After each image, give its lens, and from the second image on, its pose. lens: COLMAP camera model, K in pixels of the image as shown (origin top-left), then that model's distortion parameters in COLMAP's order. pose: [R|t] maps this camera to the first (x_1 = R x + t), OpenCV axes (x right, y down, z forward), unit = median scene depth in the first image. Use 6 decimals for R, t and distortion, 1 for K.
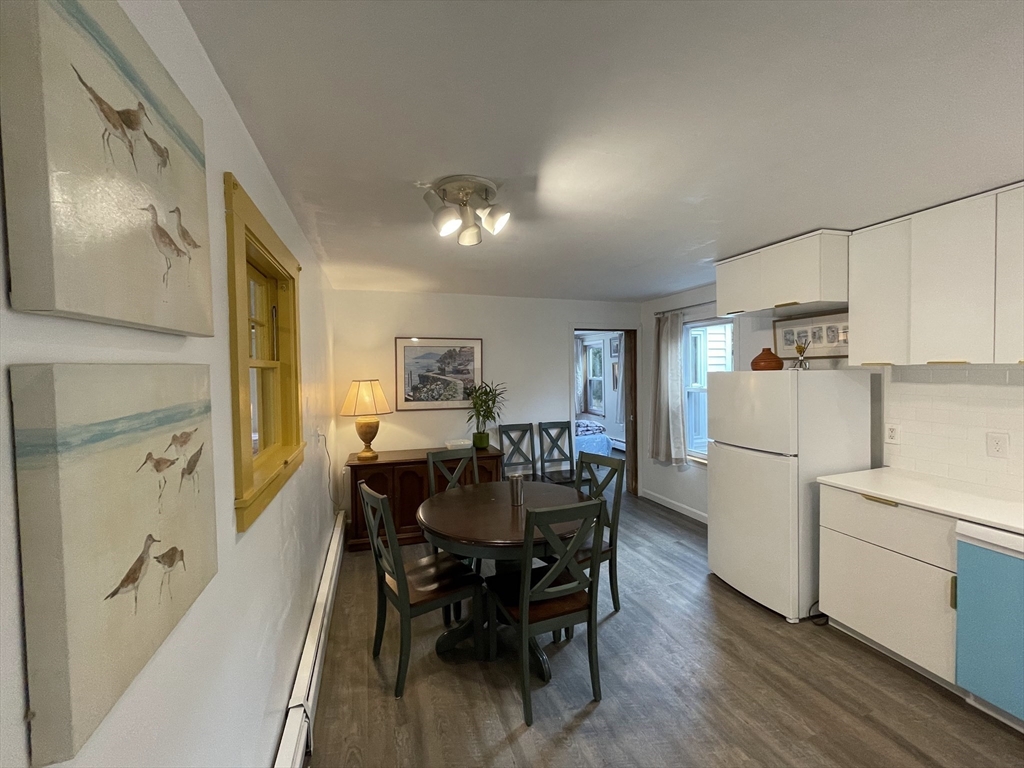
lens RADIAL K [[414.4, 0, 514.7], [0, 414.4, 382.8], [0, 0, 1]] dist [-0.002083, -0.000230]
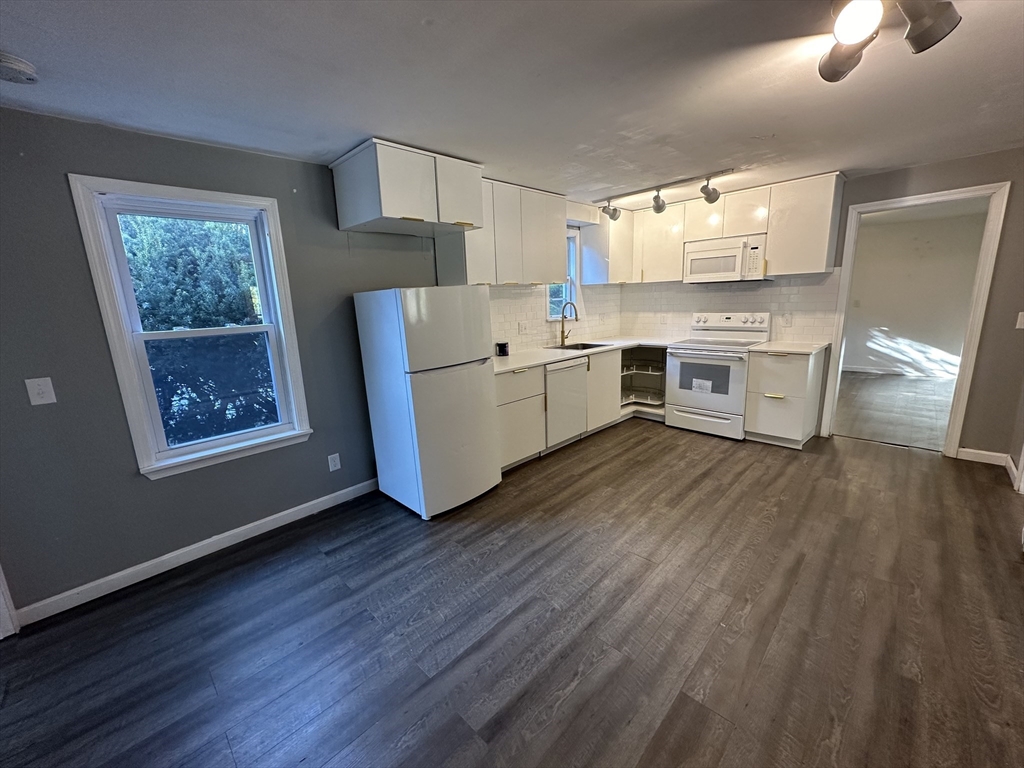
lens RADIAL K [[409.1, 0, 512.8], [0, 409.1, 380.3], [0, 0, 1]] dist [0.001538, -0.000290]
pose [[-0.434470, -0.150049, 0.888100, -0.321560], [0.076242, 0.976360, 0.202259, 0.002499], [-0.897454, 0.155586, -0.412759, 1.100491]]
